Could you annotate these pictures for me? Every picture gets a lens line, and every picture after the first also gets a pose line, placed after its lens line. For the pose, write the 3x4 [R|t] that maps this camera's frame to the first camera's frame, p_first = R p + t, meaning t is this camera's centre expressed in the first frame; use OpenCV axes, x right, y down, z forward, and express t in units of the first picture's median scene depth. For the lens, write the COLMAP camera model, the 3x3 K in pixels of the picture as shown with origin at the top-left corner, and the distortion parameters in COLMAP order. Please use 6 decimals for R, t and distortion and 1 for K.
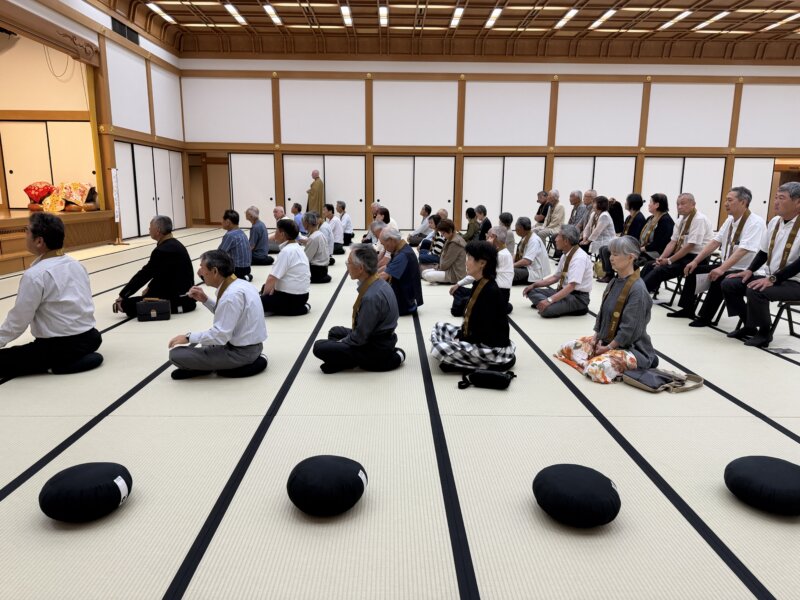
lens RADIAL K [[570.9, 0, 401.1], [0, 570.9, 297.5], [0, 0, 1]] dist [0.011197, -0.013299]
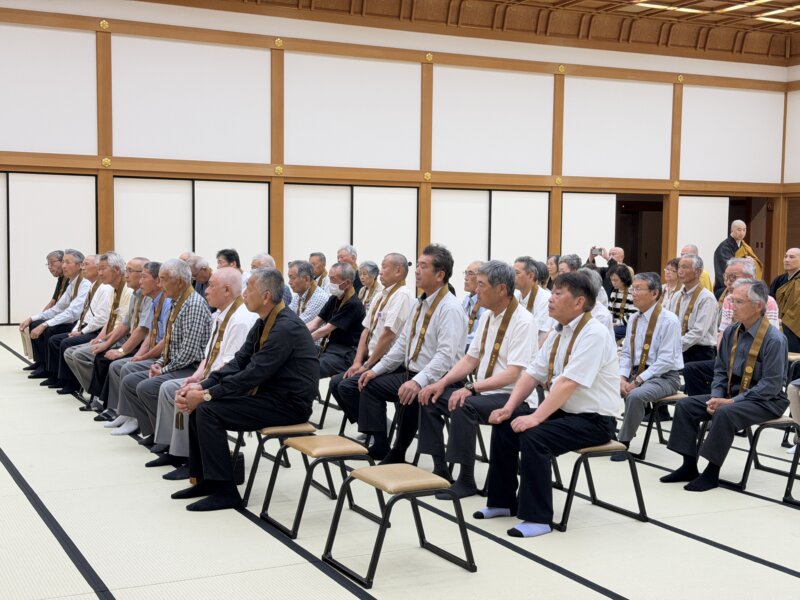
lens RADIAL K [[1127.6, 0, 399.2], [0, 1127.6, 303.2], [0, 0, 1]] dist [0.084733, 0.000000]
pose [[0.911830, -0.017353, 0.410200, -0.234450], [0.071131, 0.990675, -0.116206, 0.000179], [-0.404358, 0.135138, 0.904562, -0.007447]]
